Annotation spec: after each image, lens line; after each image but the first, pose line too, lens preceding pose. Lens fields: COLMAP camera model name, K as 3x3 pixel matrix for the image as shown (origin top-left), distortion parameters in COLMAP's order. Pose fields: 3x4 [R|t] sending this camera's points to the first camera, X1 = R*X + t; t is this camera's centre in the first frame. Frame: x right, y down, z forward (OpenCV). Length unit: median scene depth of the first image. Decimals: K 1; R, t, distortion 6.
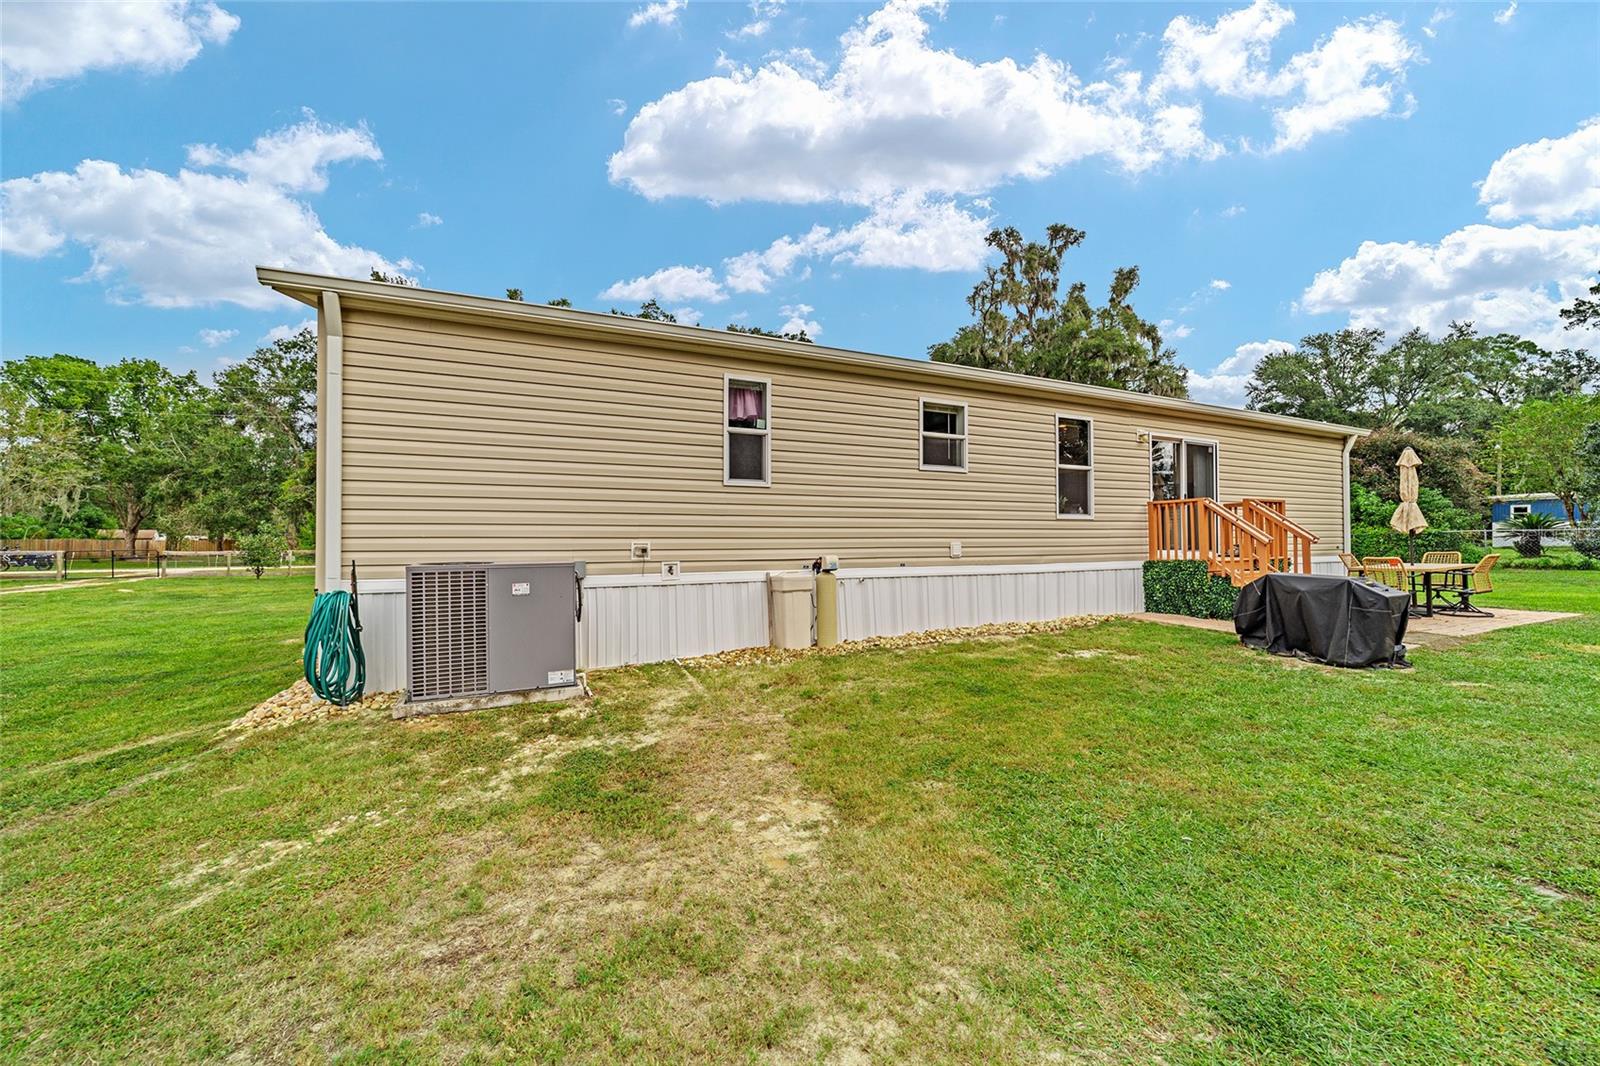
lens RADIAL K [[610.4, 0, 796.9], [0, 610.4, 530.6], [0, 0, 1]] dist [-0.017006, 0.008135]
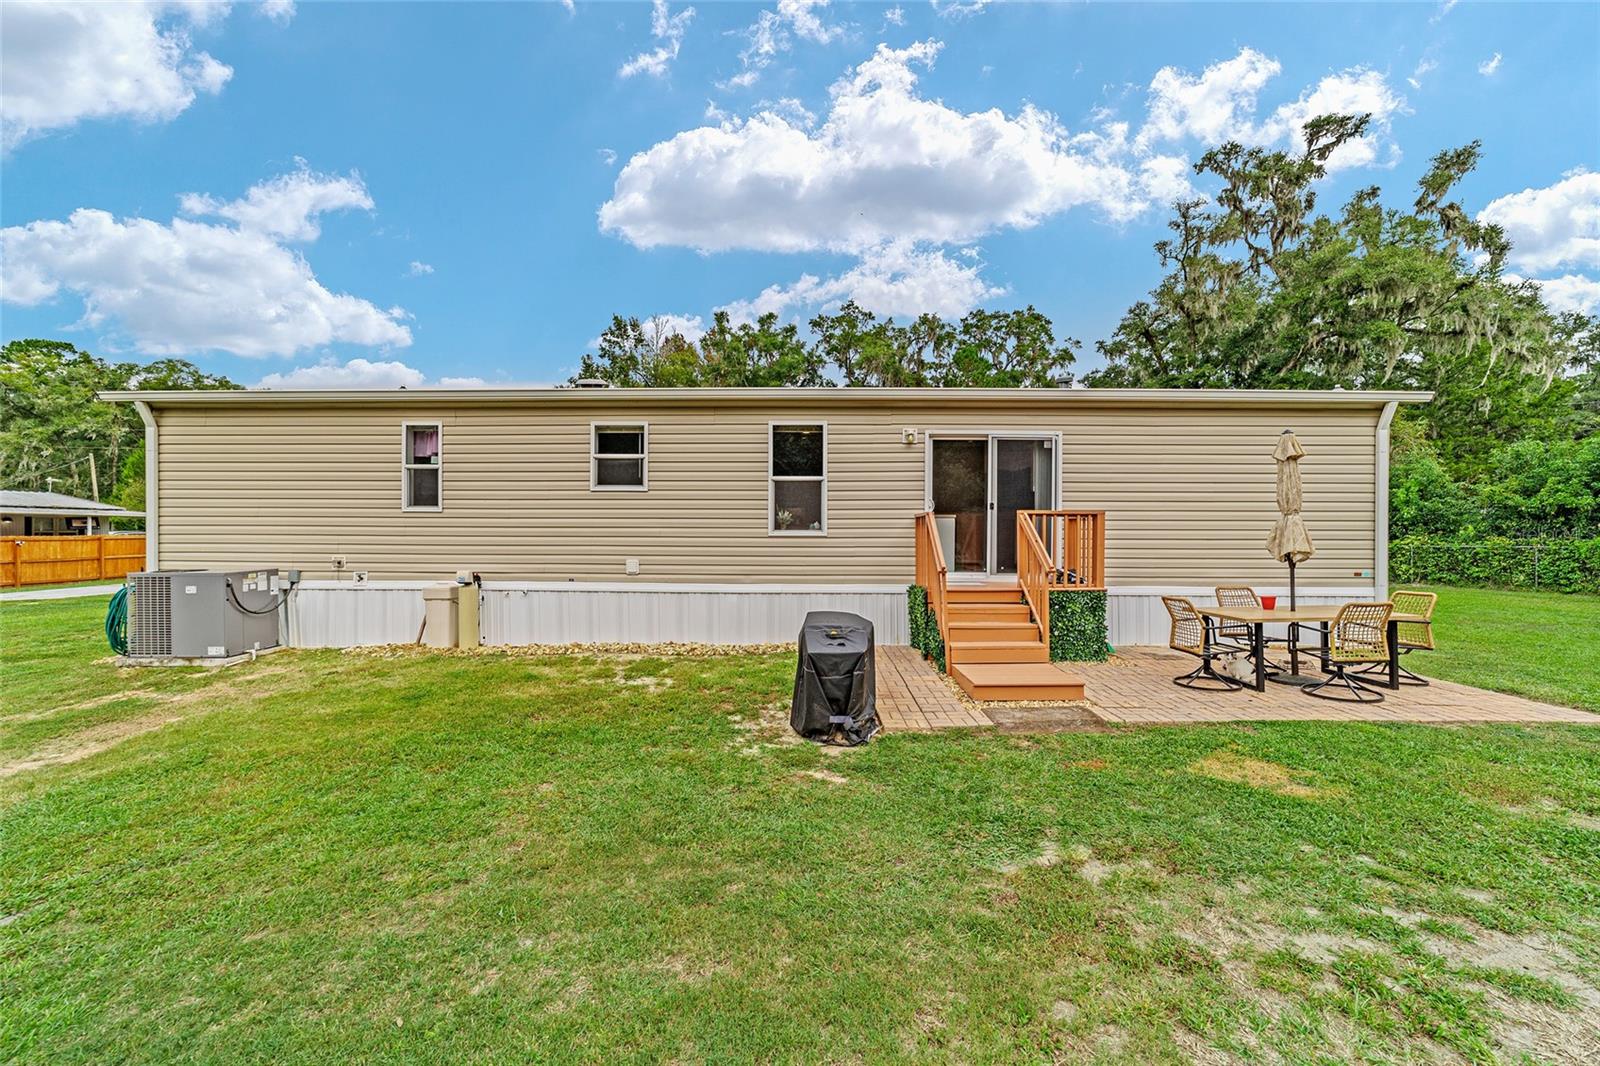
lens RADIAL K [[621.5, 0, 795.2], [0, 621.5, 528.7], [0, 0, 1]] dist [-0.016002, 0.007804]
pose [[0.895681, 0.002170, -0.444692, 0.570173], [0.001091, 0.999974, 0.007078, -0.023358], [0.444696, -0.006825, 0.895656, 0.109725]]
